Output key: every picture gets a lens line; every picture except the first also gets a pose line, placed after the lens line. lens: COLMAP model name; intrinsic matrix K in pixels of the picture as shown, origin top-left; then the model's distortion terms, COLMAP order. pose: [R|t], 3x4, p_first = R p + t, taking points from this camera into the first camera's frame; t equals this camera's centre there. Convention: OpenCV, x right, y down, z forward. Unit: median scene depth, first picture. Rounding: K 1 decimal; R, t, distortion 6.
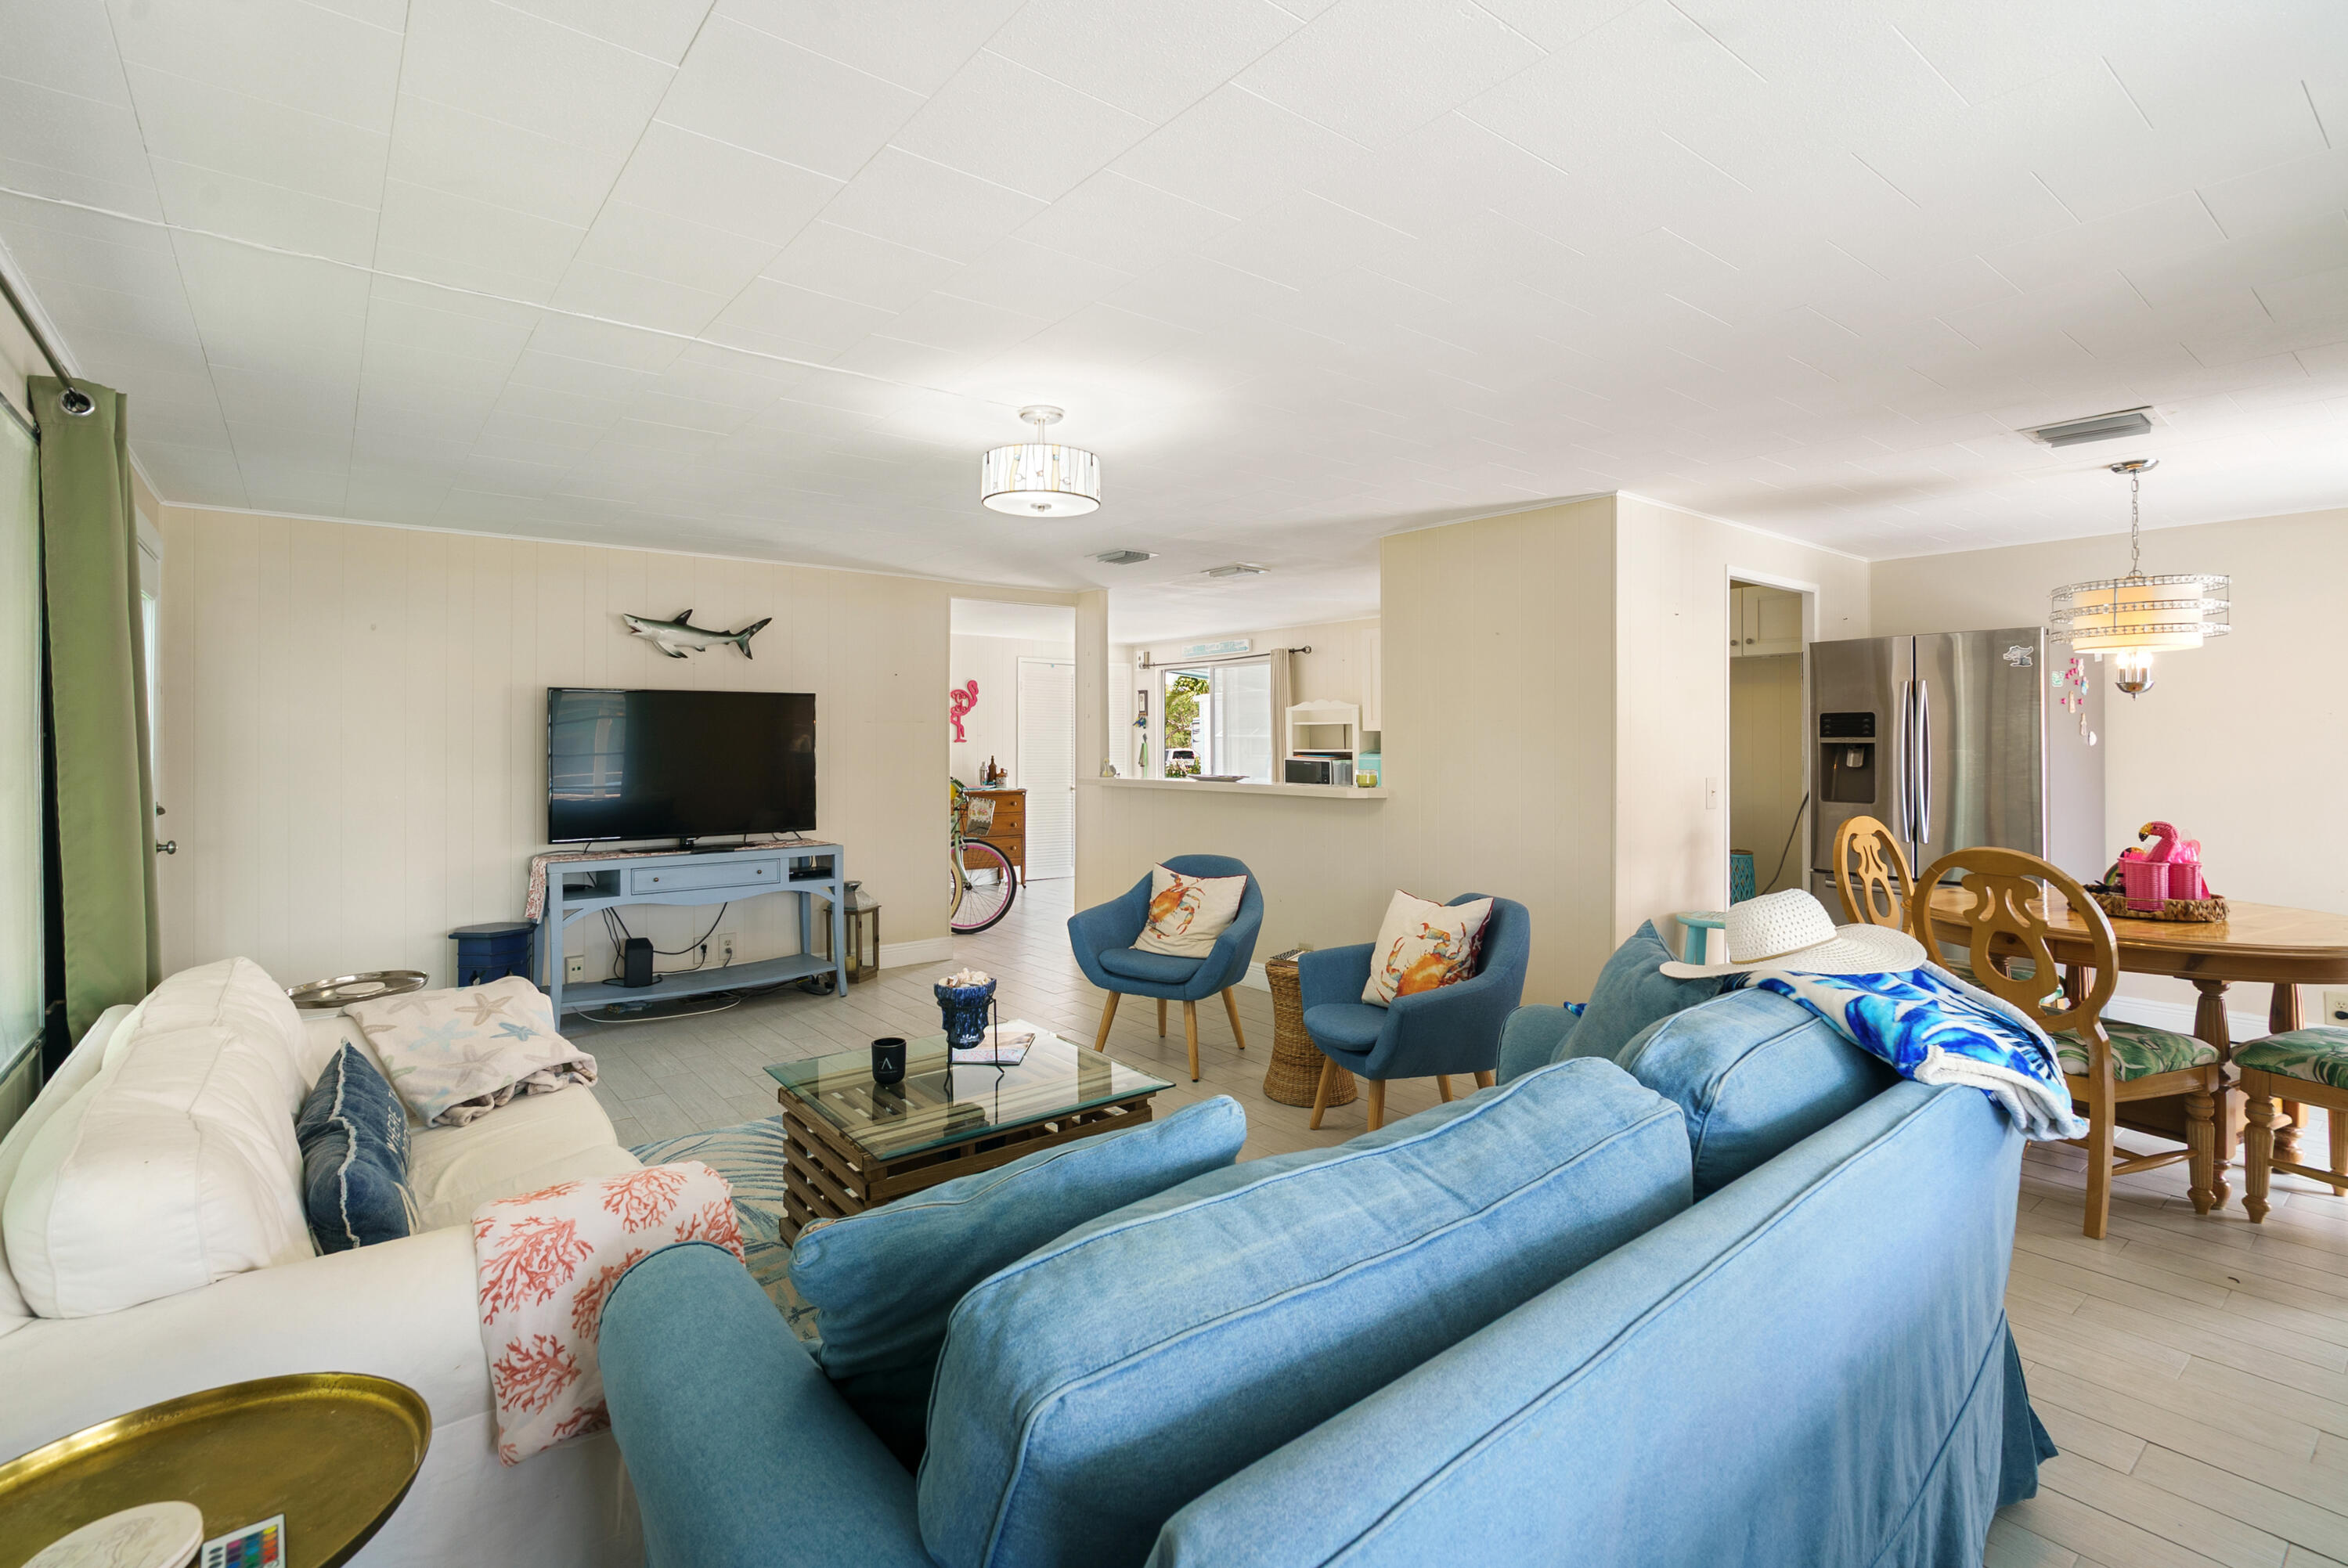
lens RADIAL K [[1071.0, 0, 1200.3], [0, 1071.0, 745.7], [0, 0, 1]] dist [-0.007508, 0.004588]
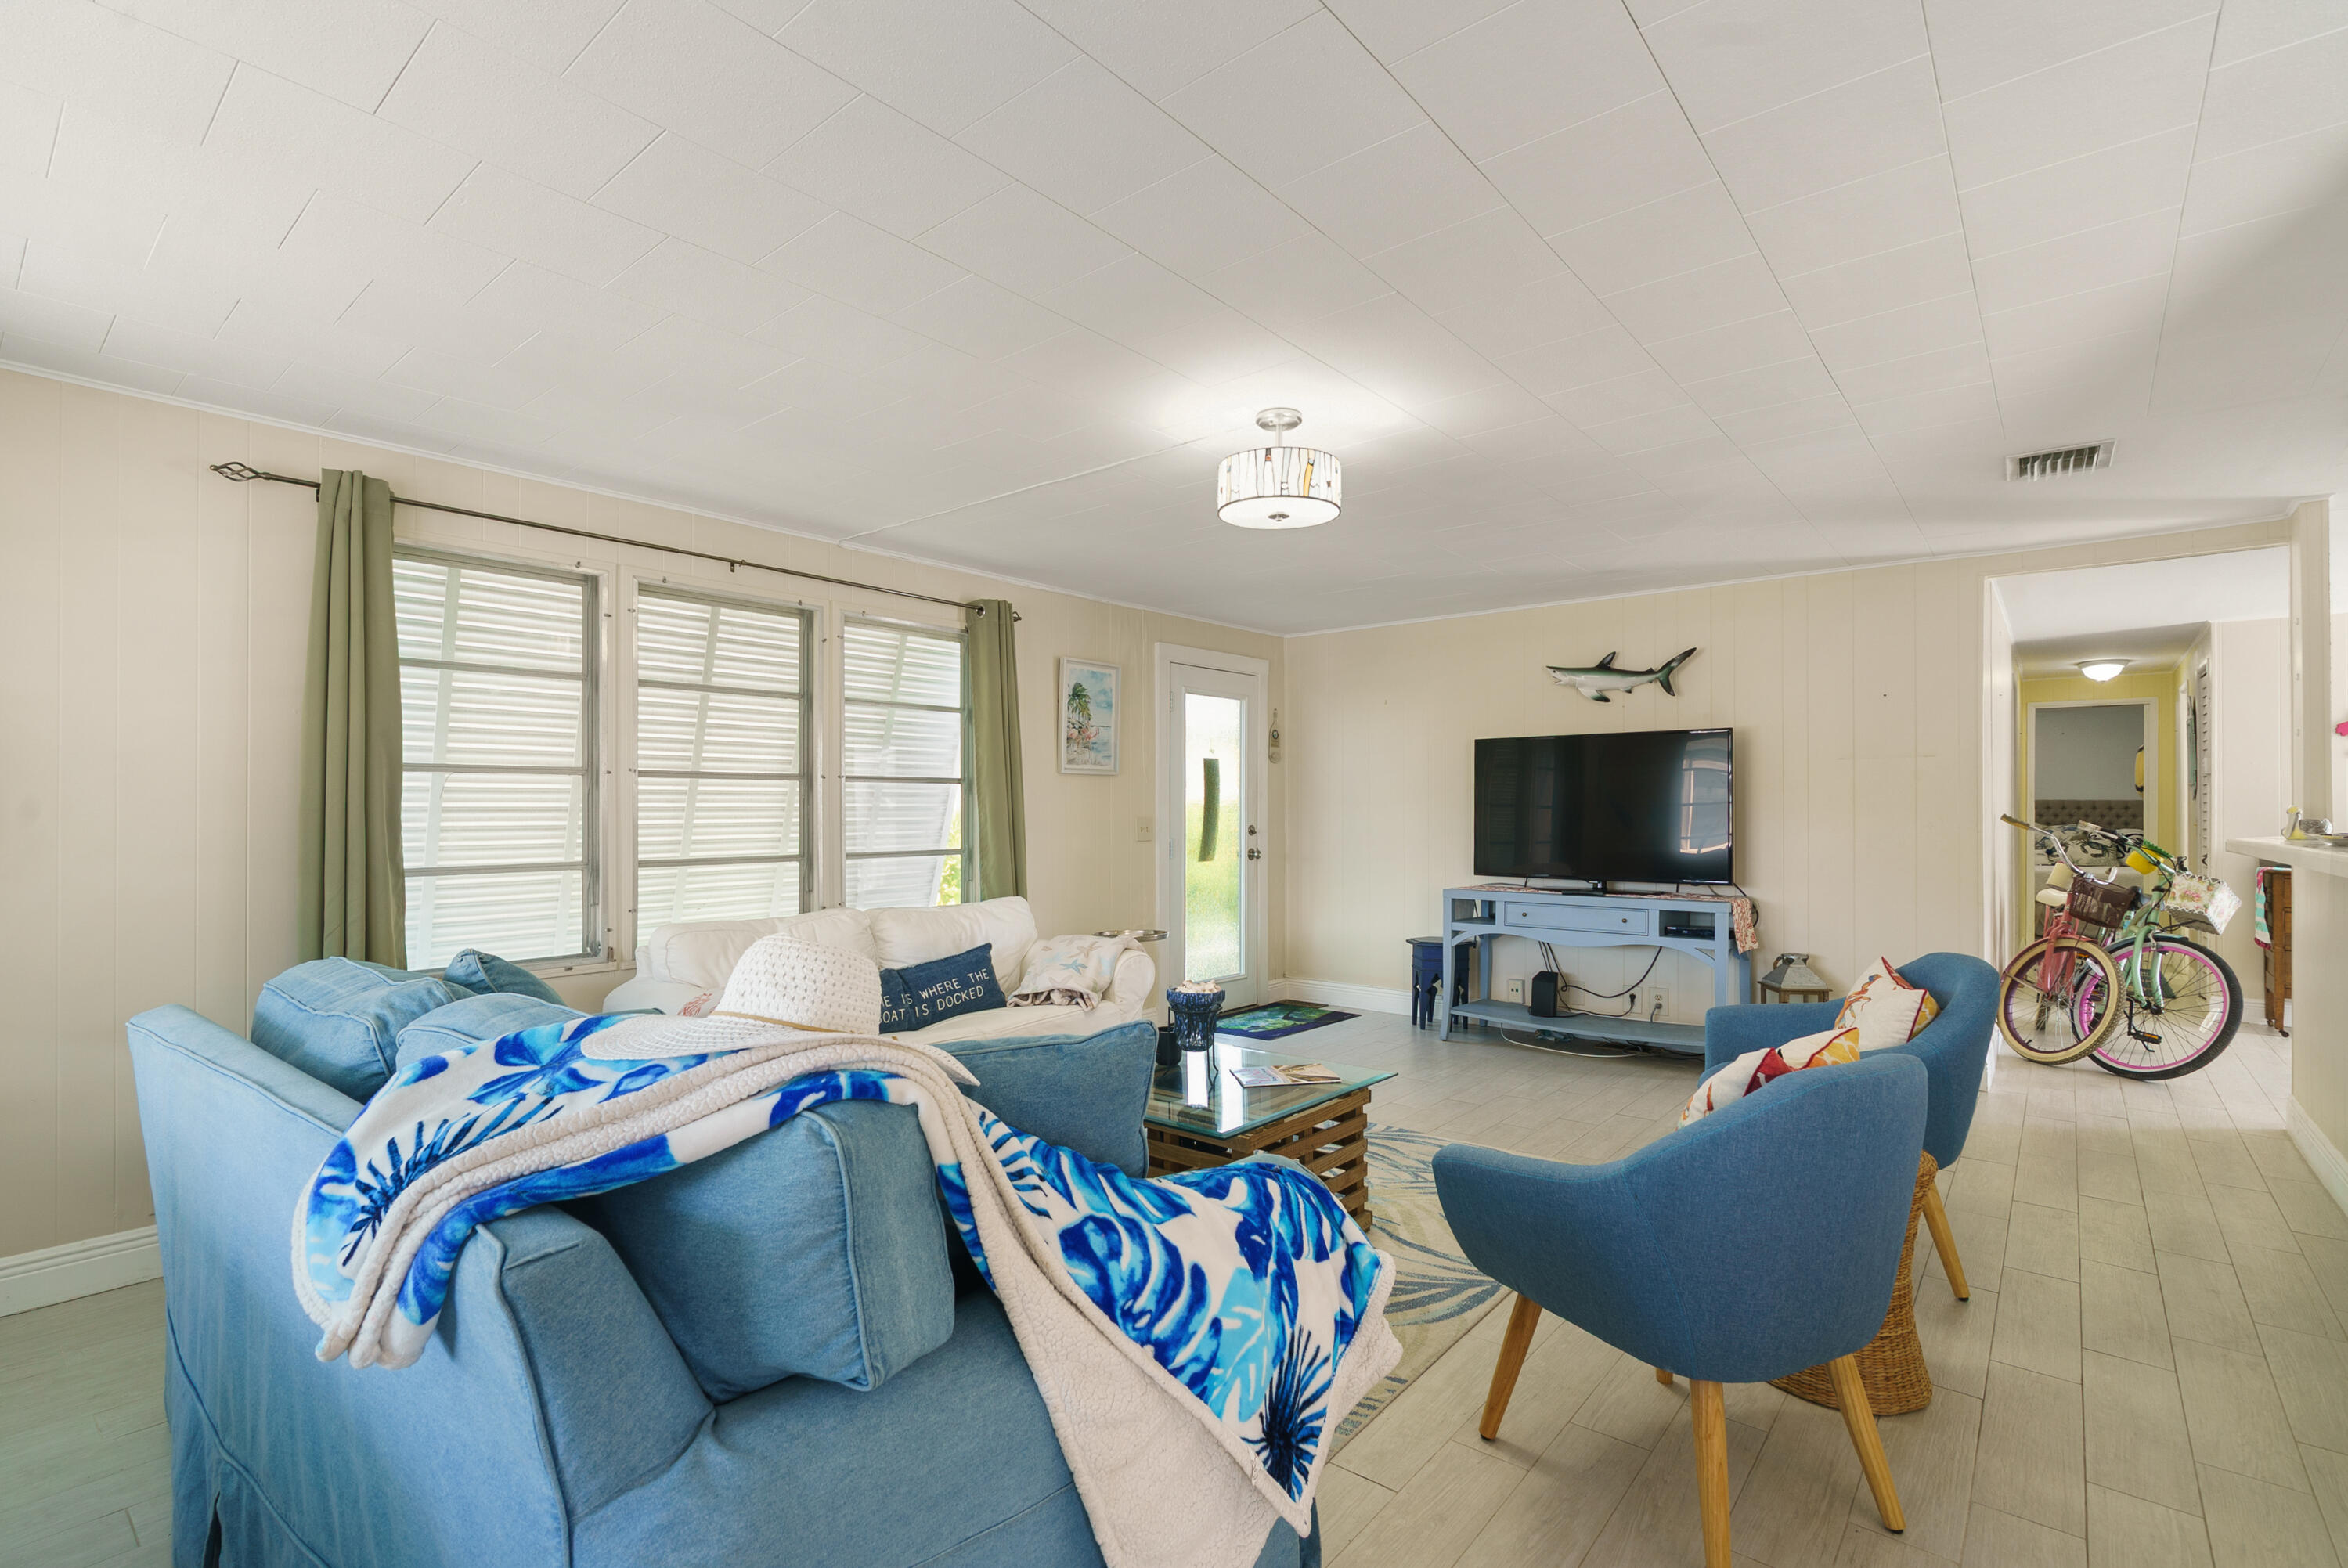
lens RADIAL K [[1071.0, 0, 1130.5], [0, 1071.0, 822.5], [0, 0, 1]] dist [-0.007508, 0.004588]
pose [[0.160143, 0.011711, -0.987024, 0.421122], [-0.004381, 0.999928, 0.011154, 0.020576], [0.987084, 0.002538, 0.160183, 0.387758]]
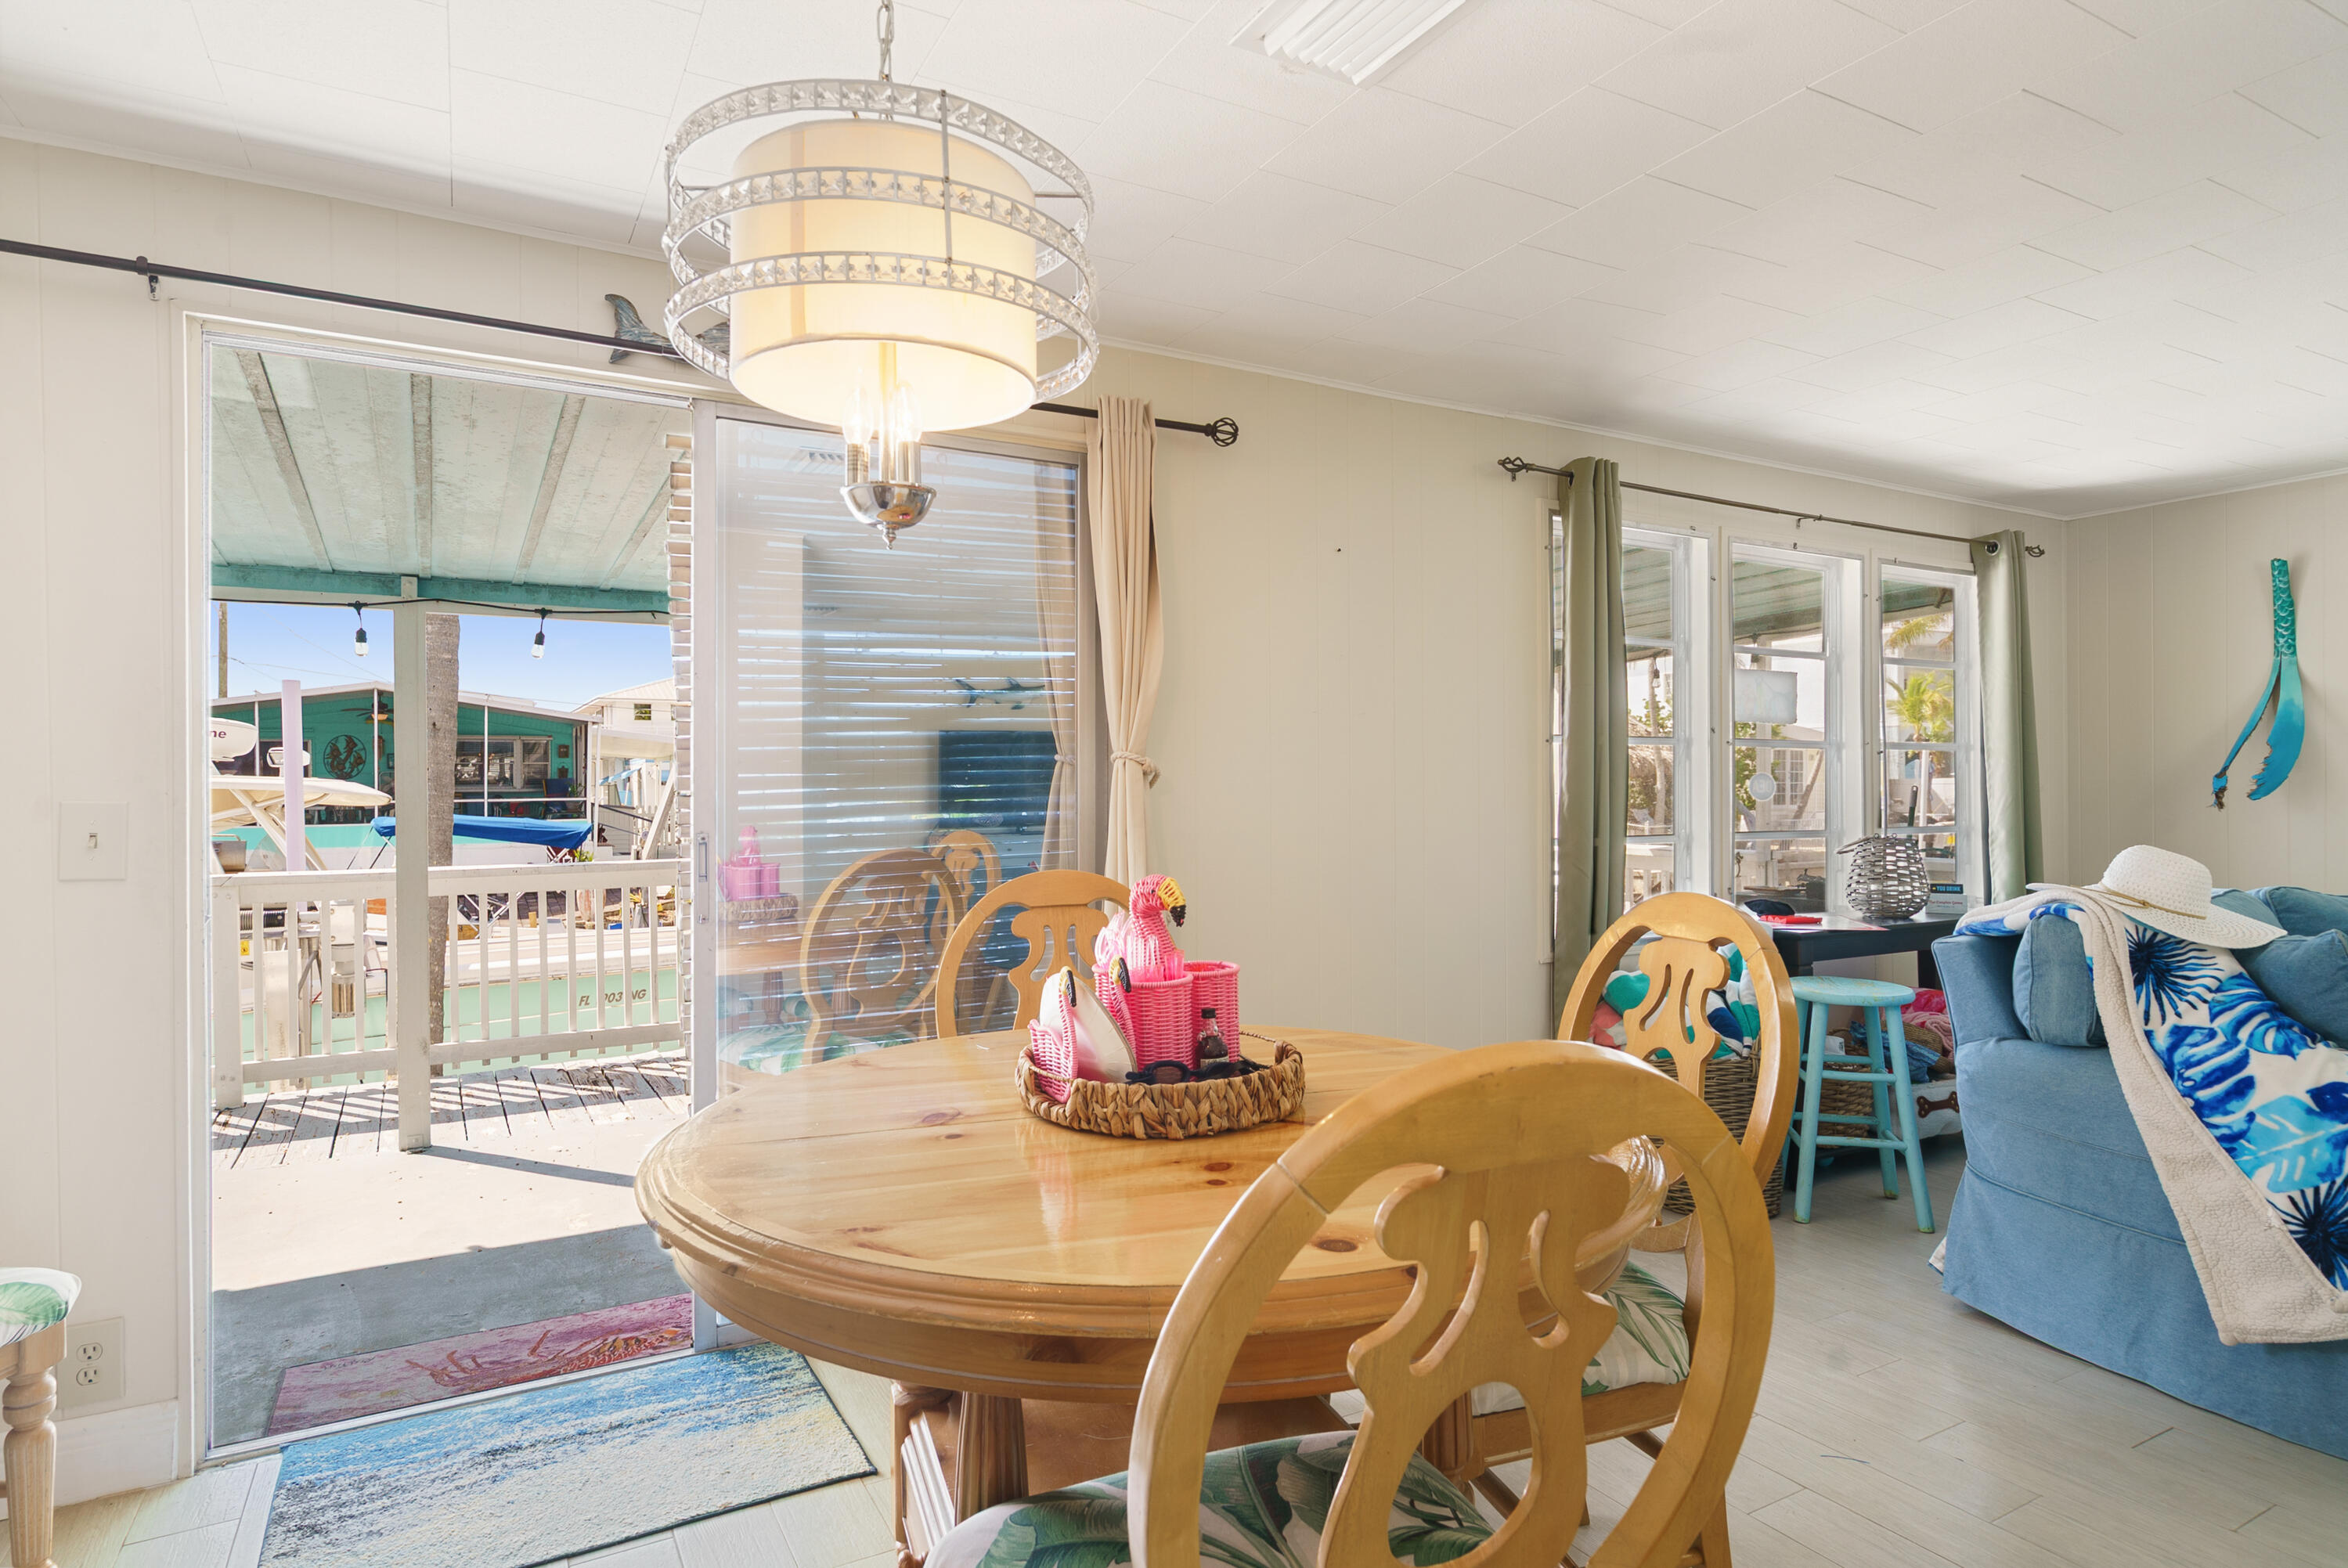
lens RADIAL K [[1298.5, 0, 1174.6], [0, 1298.5, 781.5], [0, 0, 1]] dist [0.012146, 0.000815]
pose [[-0.983747, 0.009825, 0.179291, 0.460716], [0.010259, 0.999946, 0.001494, 0.018267], [-0.179267, 0.003309, -0.983795, 0.869637]]
